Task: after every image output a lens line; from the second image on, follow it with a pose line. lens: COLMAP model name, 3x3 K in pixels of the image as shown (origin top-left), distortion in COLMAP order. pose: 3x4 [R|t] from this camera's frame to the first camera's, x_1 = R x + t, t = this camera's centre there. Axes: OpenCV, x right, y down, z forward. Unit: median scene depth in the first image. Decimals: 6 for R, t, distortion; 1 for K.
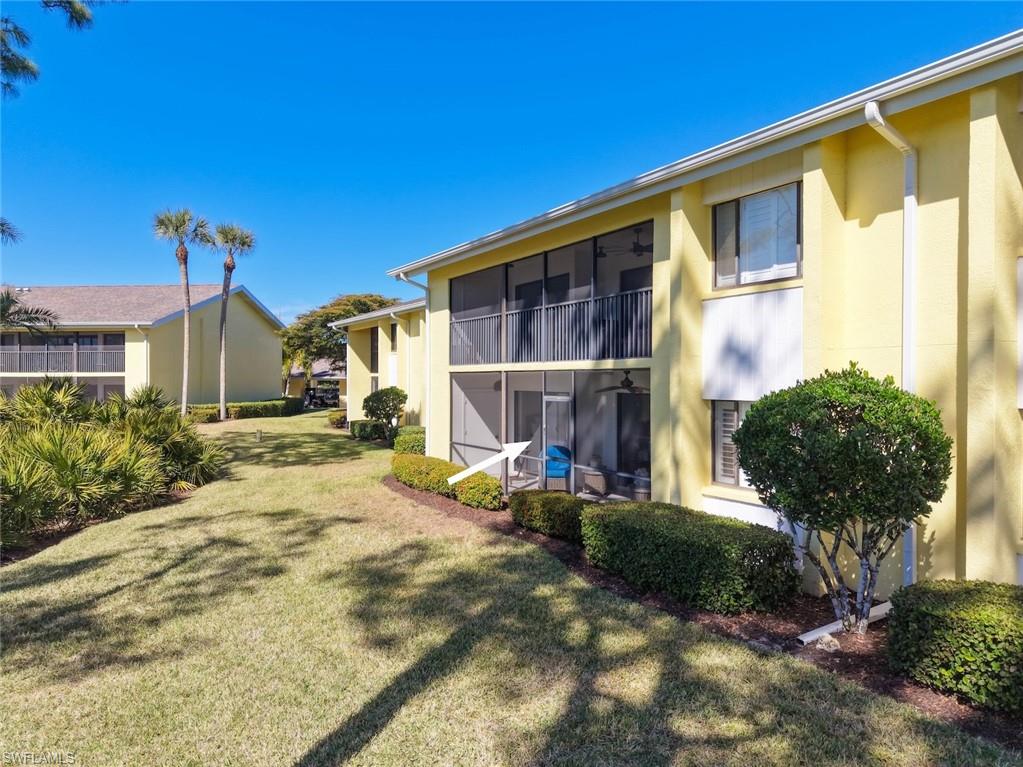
lens RADIAL K [[696.4, 0, 511.5], [0, 696.4, 383.5], [0, 0, 1]] dist [0.010347, -0.001089]
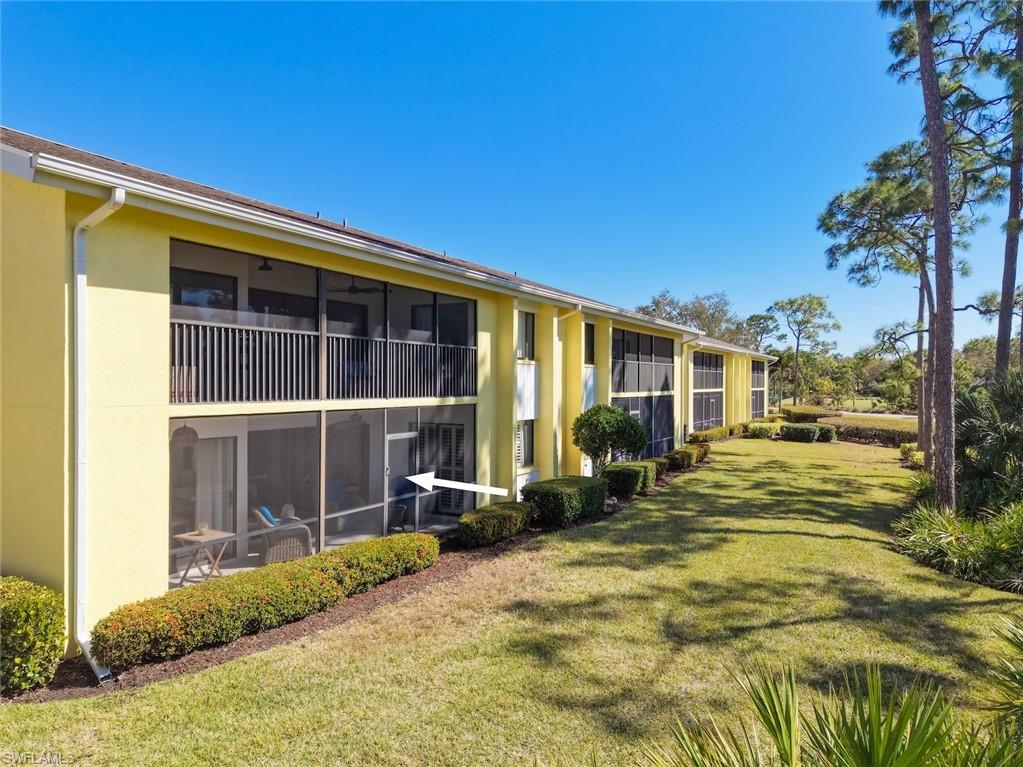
lens RADIAL K [[754.5, 0, 511.5], [0, 754.5, 383.5], [0, 0, 1]] dist [-0.007402, -0.007579]
pose [[-0.507426, -0.001016, 0.861695, -1.024749], [0.004315, 0.999984, 0.003720, -0.061011], [-0.861685, 0.005606, -0.507413, 1.539683]]
